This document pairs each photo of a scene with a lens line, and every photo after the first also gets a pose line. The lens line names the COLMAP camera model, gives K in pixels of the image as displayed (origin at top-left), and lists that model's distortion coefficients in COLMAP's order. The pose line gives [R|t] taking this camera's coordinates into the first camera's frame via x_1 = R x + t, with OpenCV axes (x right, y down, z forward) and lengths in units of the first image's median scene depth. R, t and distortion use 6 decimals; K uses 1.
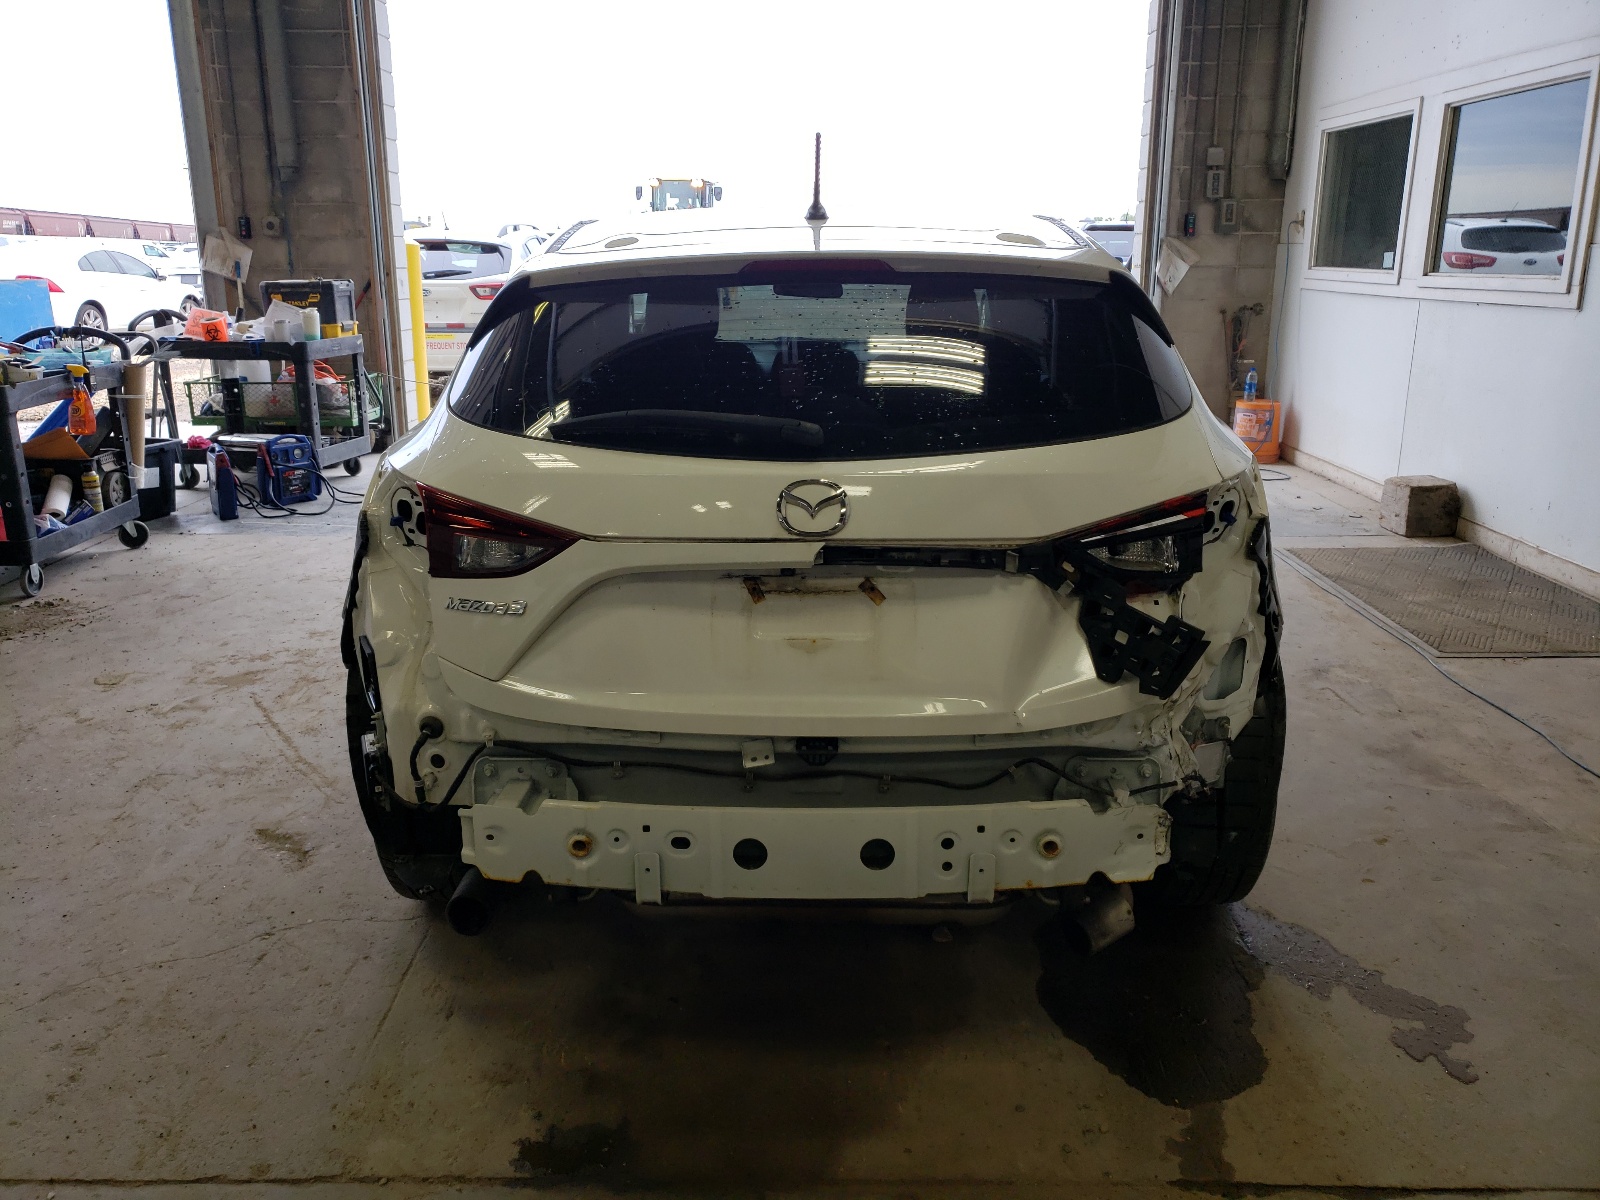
lens RADIAL K [[1236.0, 0, 790.0], [0, 1236.0, 576.5], [0, 0, 1]] dist [0.022165, 0.004465]
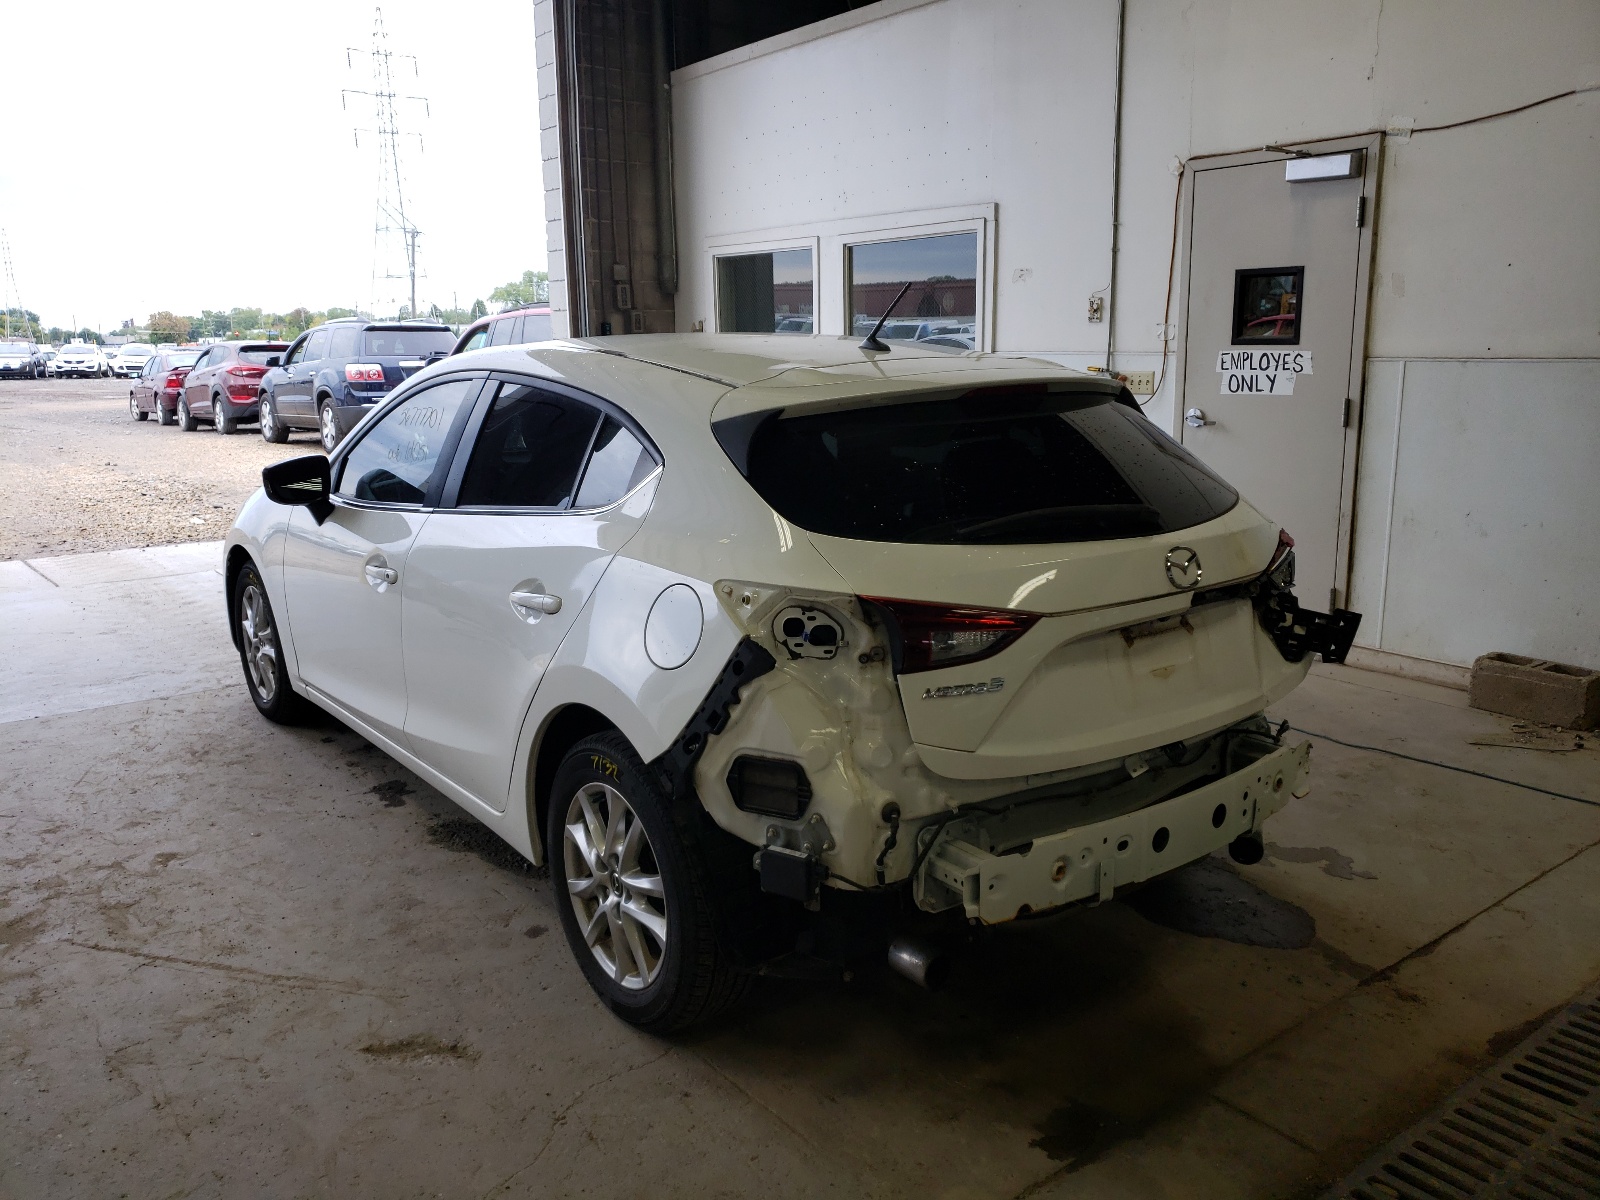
lens RADIAL K [[1215.1, 0, 800.0], [0, 1215.1, 600.0], [0, 0, 1]] dist [0.029224, 0.000932]
pose [[0.783924, -0.135755, 0.605833, -0.980648], [0.166374, 0.986046, 0.005672, -0.085206], [-0.598149, 0.096348, 0.795572, 0.169424]]
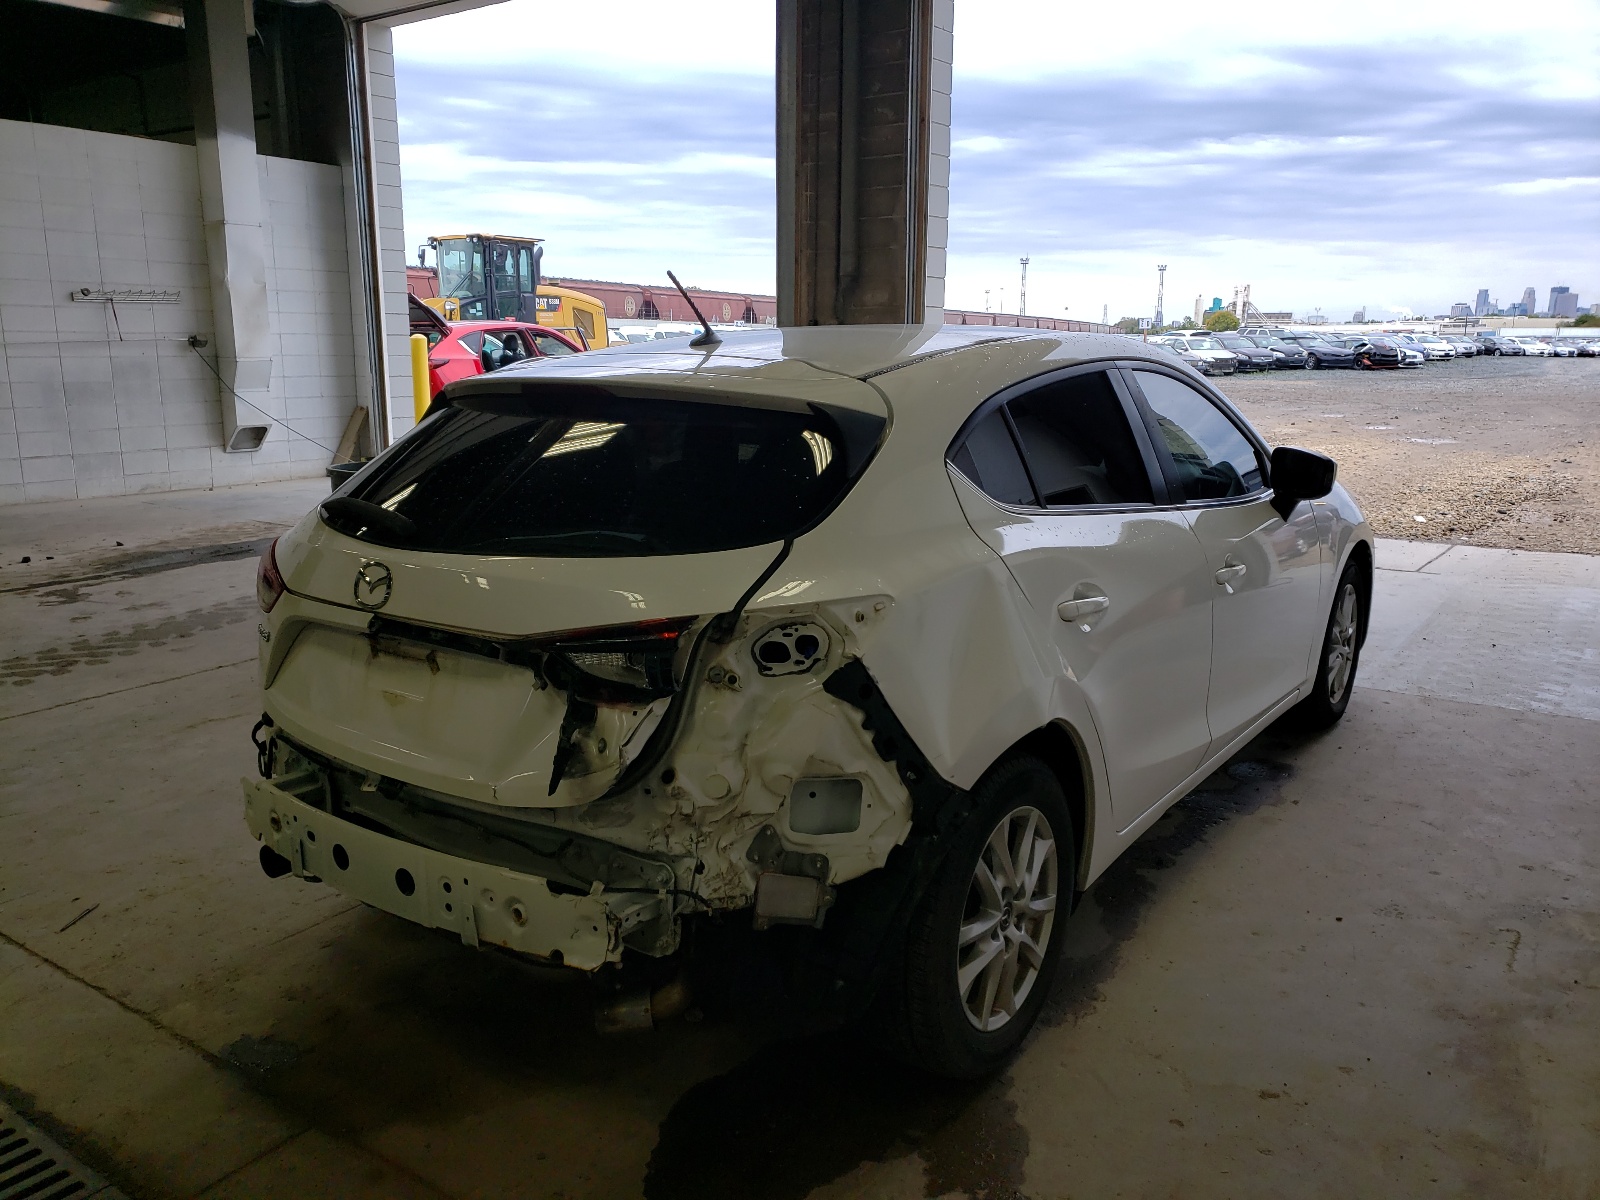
lens RADIAL K [[1242.7, 0, 795.5], [0, 1242.7, 633.7], [0, 0, 1]] dist [0.032054, 0.002558]
pose [[0.816984, 0.134253, -0.560815, 0.932722], [-0.147801, 0.988786, 0.021391, -0.084504], [0.557398, 0.065412, 0.827665, 0.182691]]
